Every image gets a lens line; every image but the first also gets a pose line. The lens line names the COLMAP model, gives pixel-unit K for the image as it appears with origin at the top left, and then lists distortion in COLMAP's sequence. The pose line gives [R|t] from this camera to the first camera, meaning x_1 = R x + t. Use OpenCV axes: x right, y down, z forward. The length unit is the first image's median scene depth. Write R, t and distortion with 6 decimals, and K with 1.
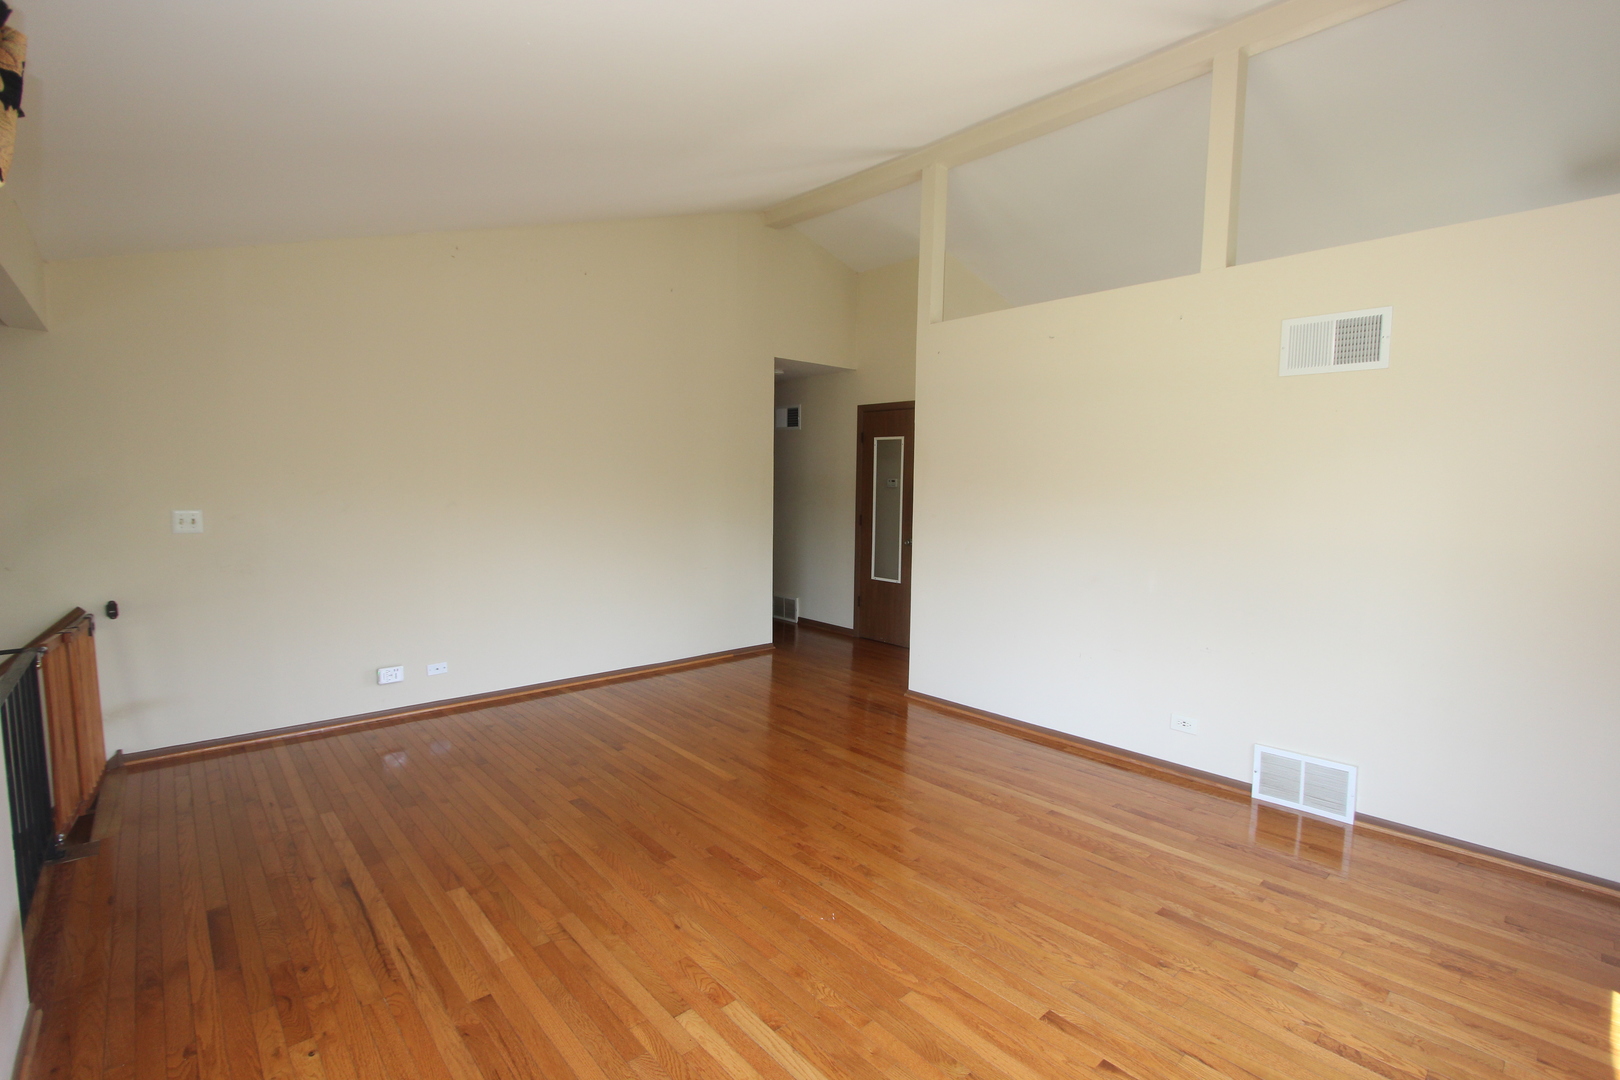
lens RADIAL K [[742.4, 0, 814.5], [0, 742.4, 546.3], [0, 0, 1]] dist [-0.022571, 0.000454]
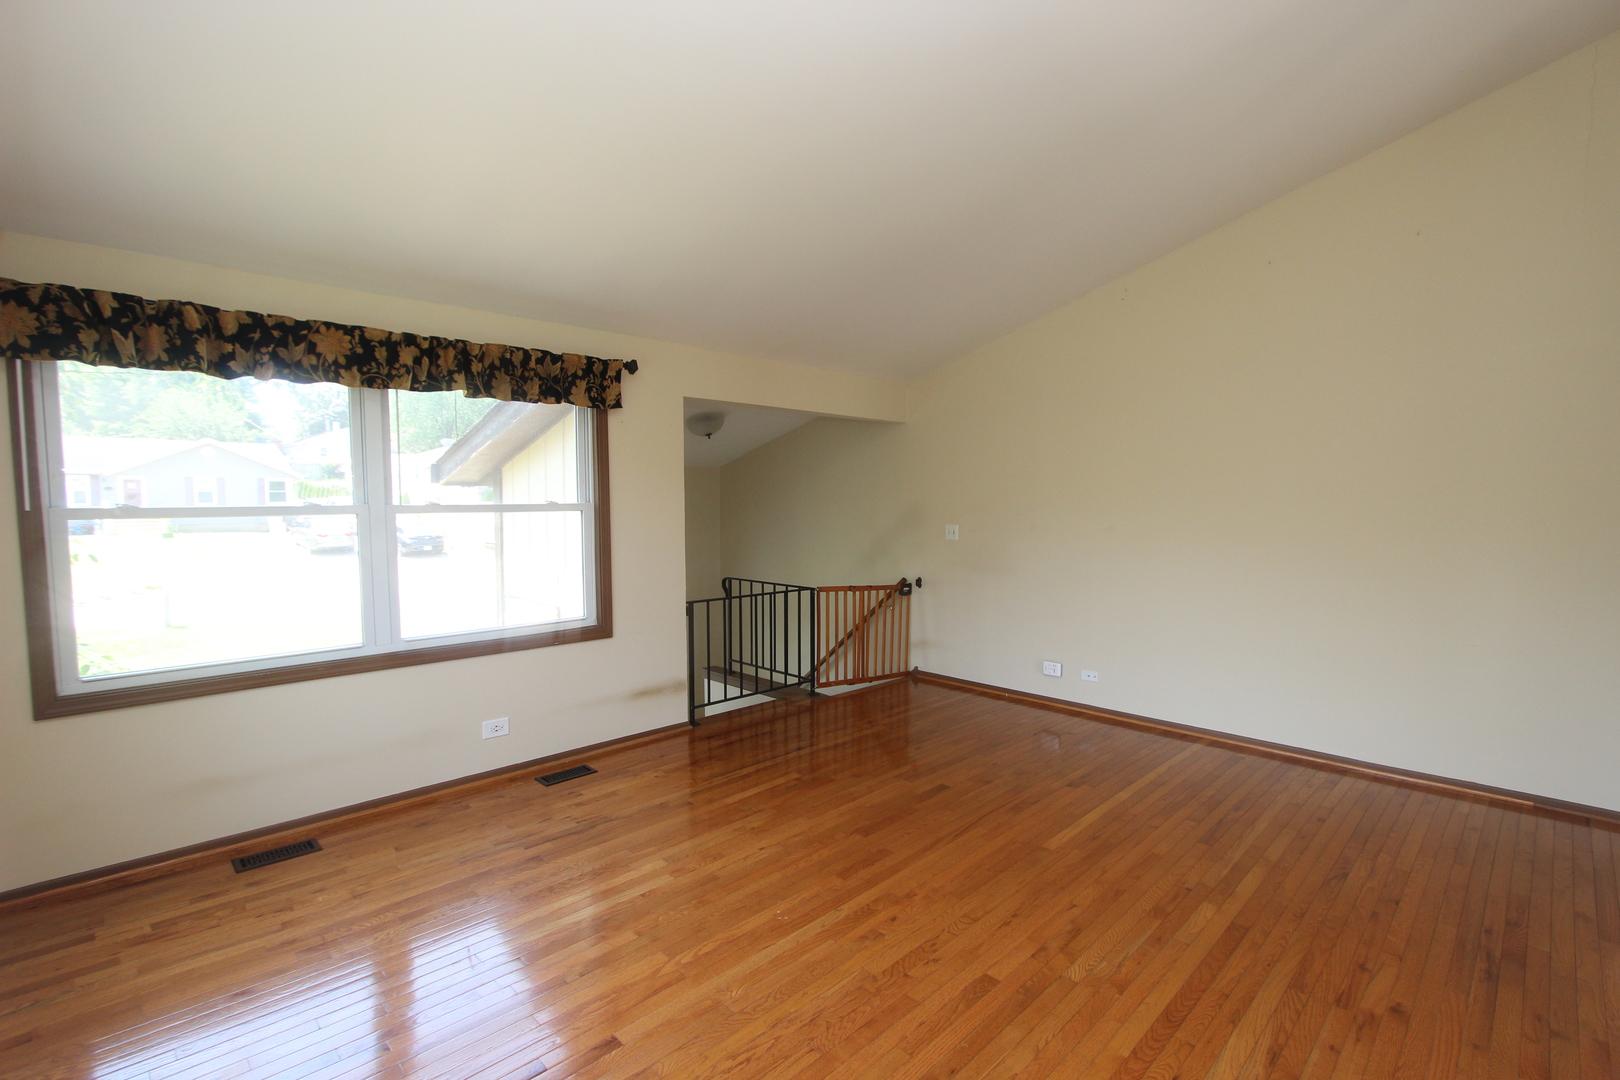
lens RADIAL K [[742.4, 0, 811.8], [0, 742.4, 537.3], [0, 0, 1]] dist [-0.022571, 0.000454]
pose [[0.044376, 0.036930, -0.998332, 0.715450], [-0.092454, 0.995180, 0.032704, -0.048856], [0.994728, 0.090848, 0.047576, 0.642925]]
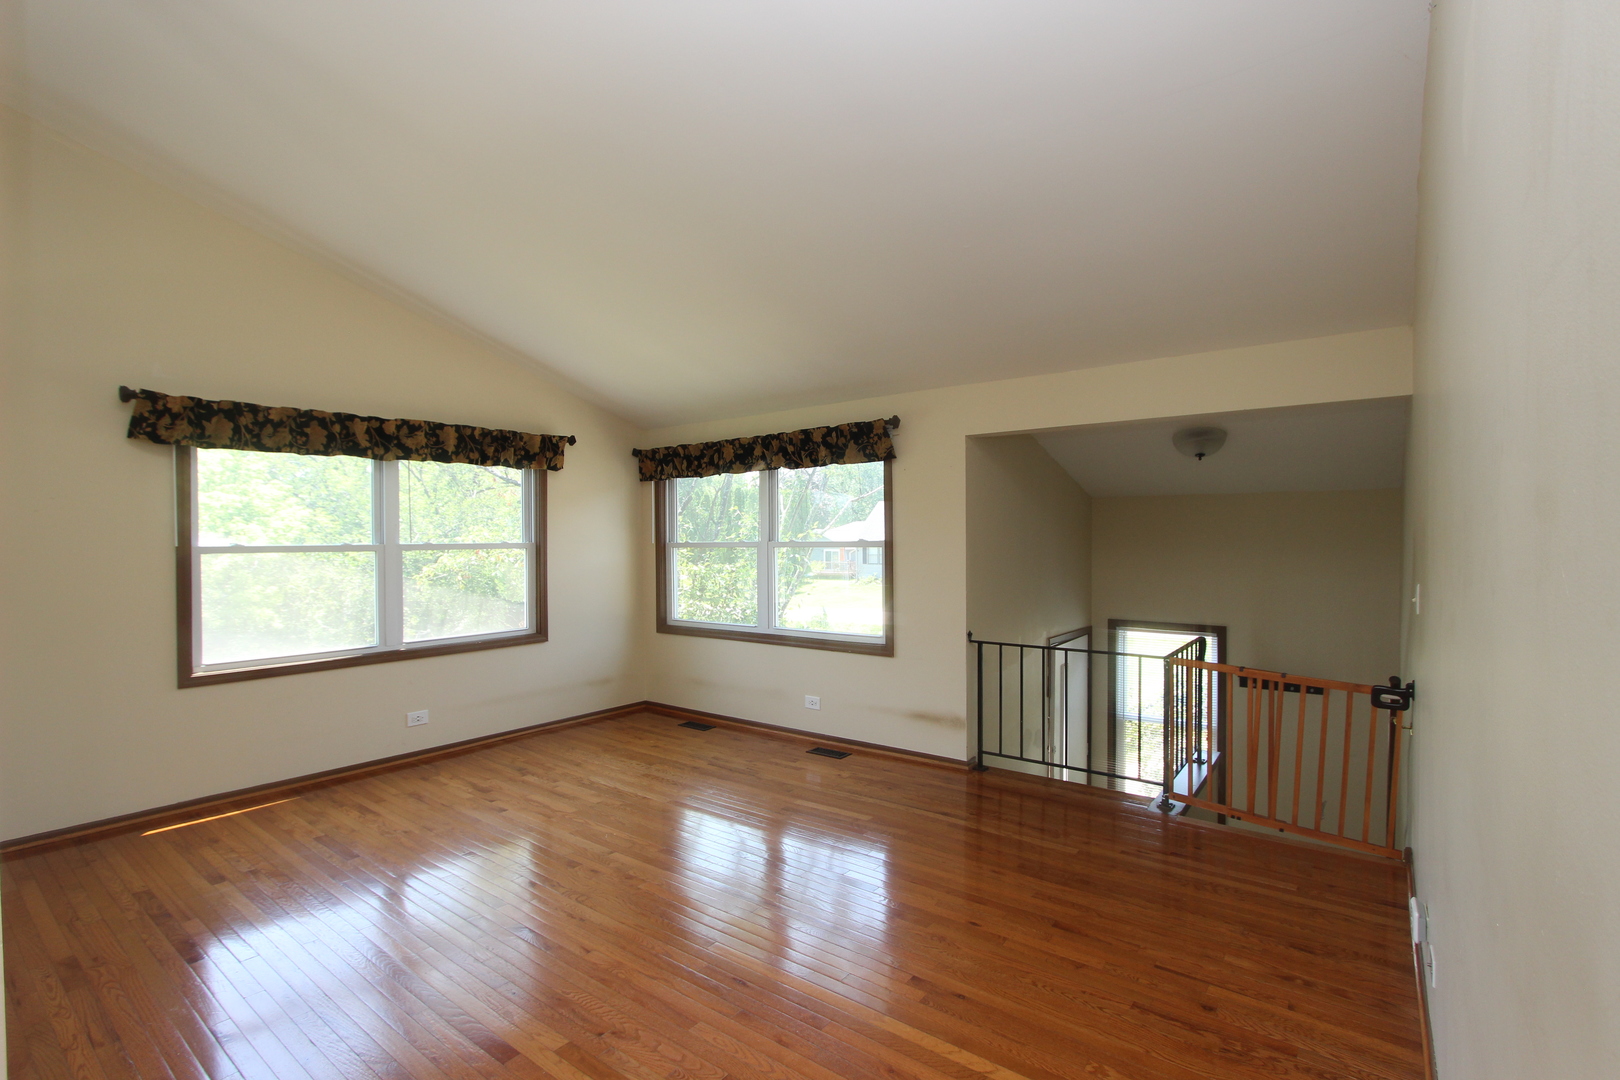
lens RADIAL K [[742.4, 0, 806.6], [0, 742.4, 546.7], [0, 0, 1]] dist [-0.022571, 0.000454]
pose [[-0.982849, -0.001804, -0.184405, -0.058532], [-0.021369, 0.994330, 0.104166, -0.161928], [0.183171, 0.106320, -0.977315, 1.671247]]
